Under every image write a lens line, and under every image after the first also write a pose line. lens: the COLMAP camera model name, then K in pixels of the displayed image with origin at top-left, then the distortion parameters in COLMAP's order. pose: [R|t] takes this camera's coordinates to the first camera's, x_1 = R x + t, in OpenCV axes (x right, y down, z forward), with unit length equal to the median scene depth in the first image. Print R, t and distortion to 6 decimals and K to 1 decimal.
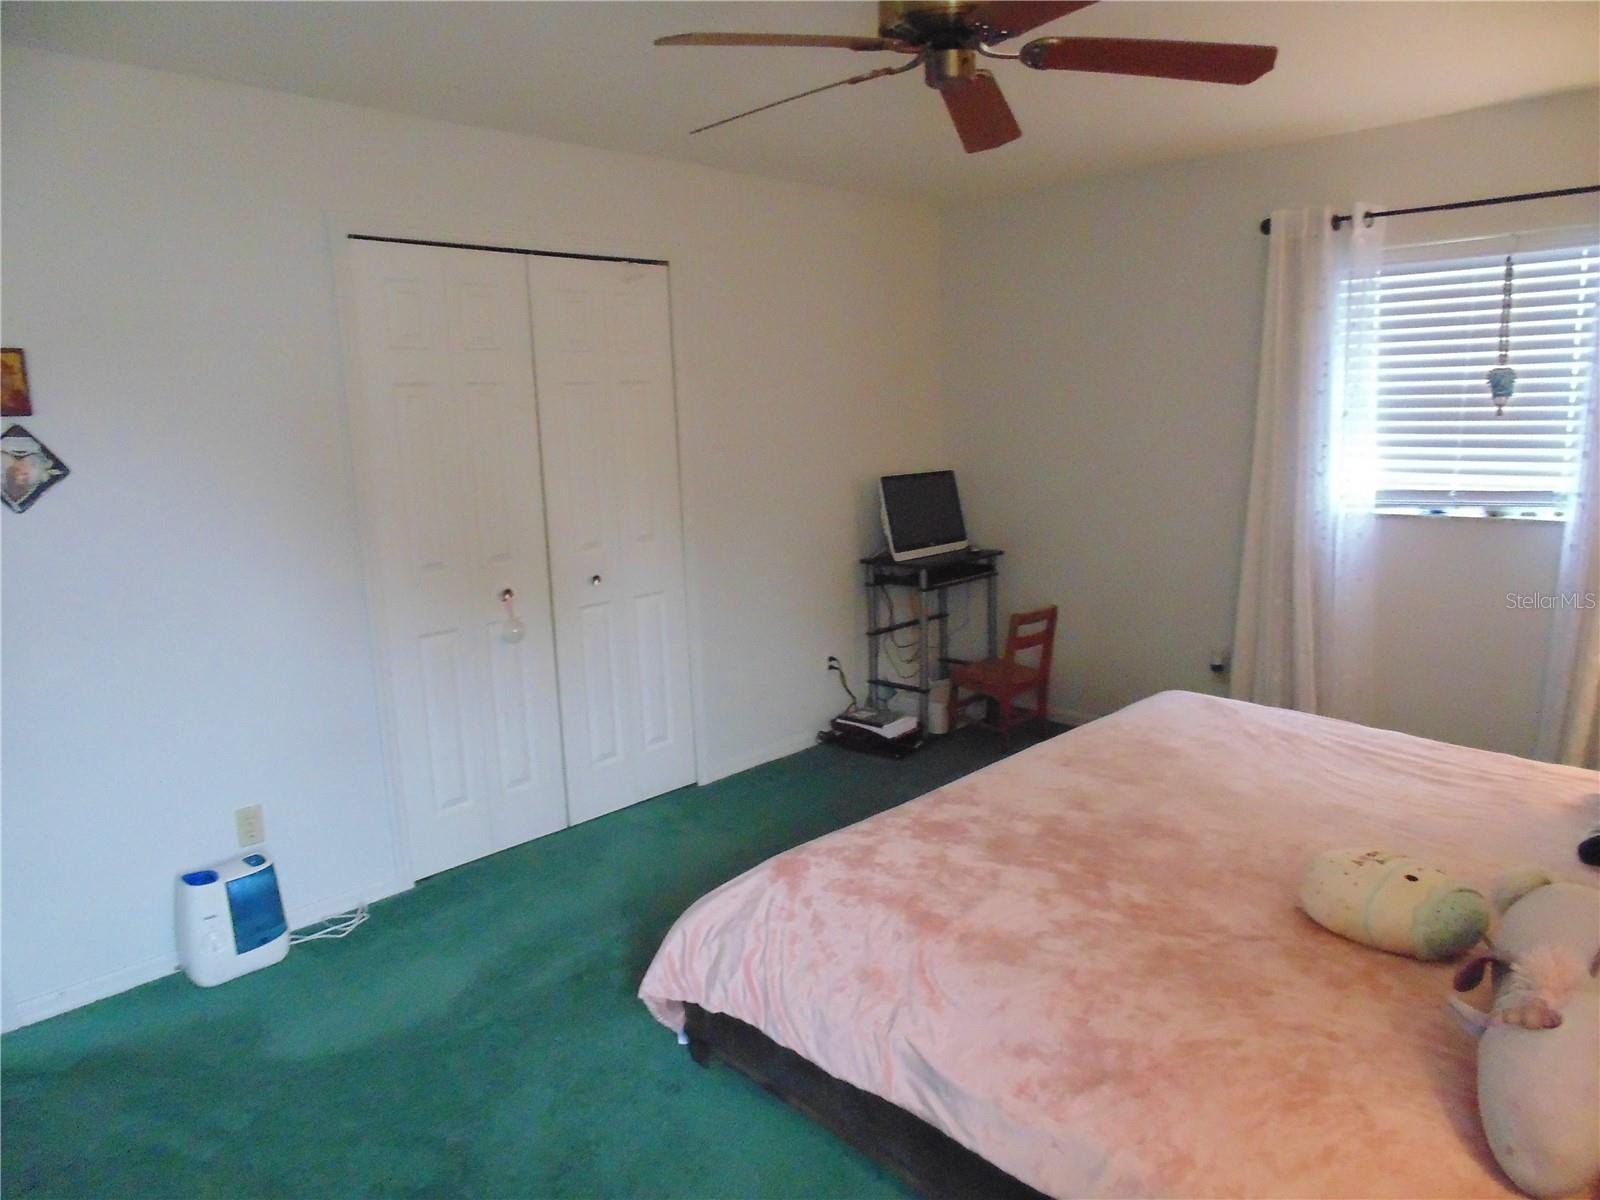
lens RADIAL K [[1068.2, 0, 800.8], [0, 1068.2, 592.7], [0, 0, 1]] dist [-0.029831, 0.002214]
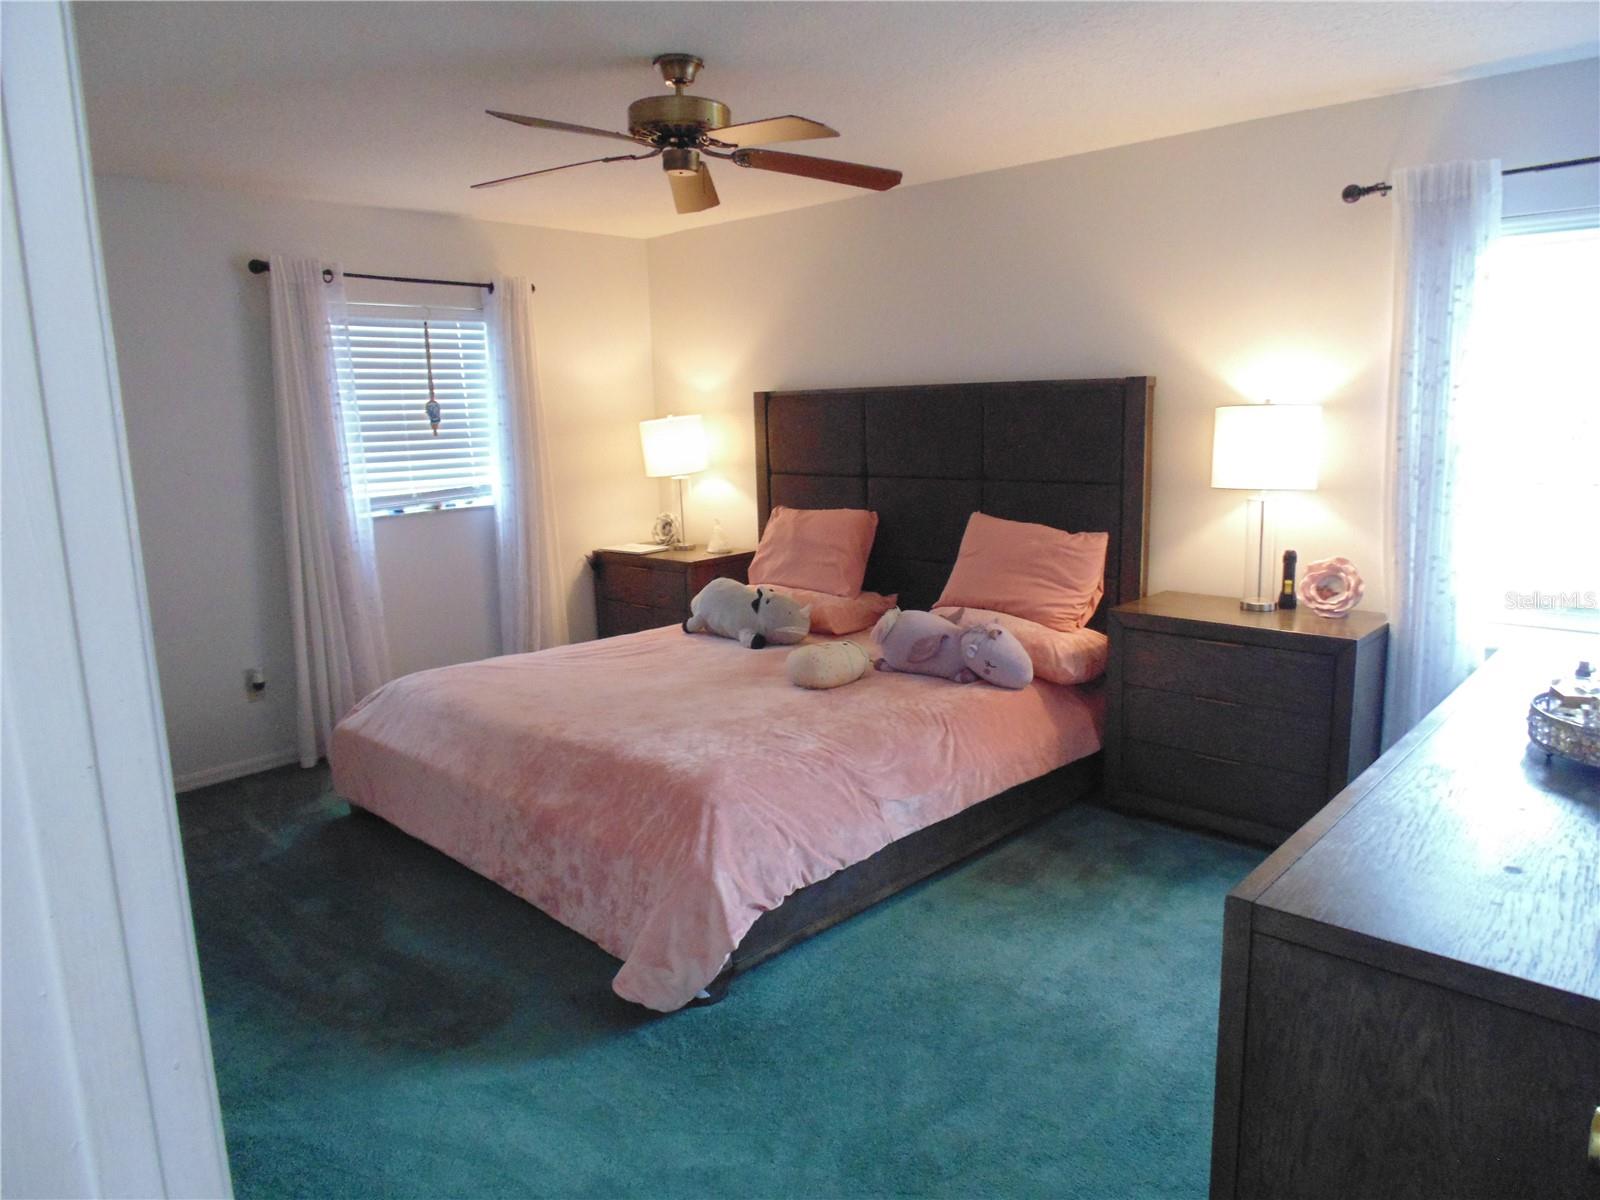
lens RADIAL K [[1068.2, 0, 799.8], [0, 1068.2, 596.6], [0, 0, 1]] dist [-0.029831, 0.002214]
pose [[-0.045290, -0.143385, 0.988630, -0.769365], [0.197693, 0.968787, 0.149563, -0.077727], [-0.979217, 0.202219, -0.015530, 0.593896]]
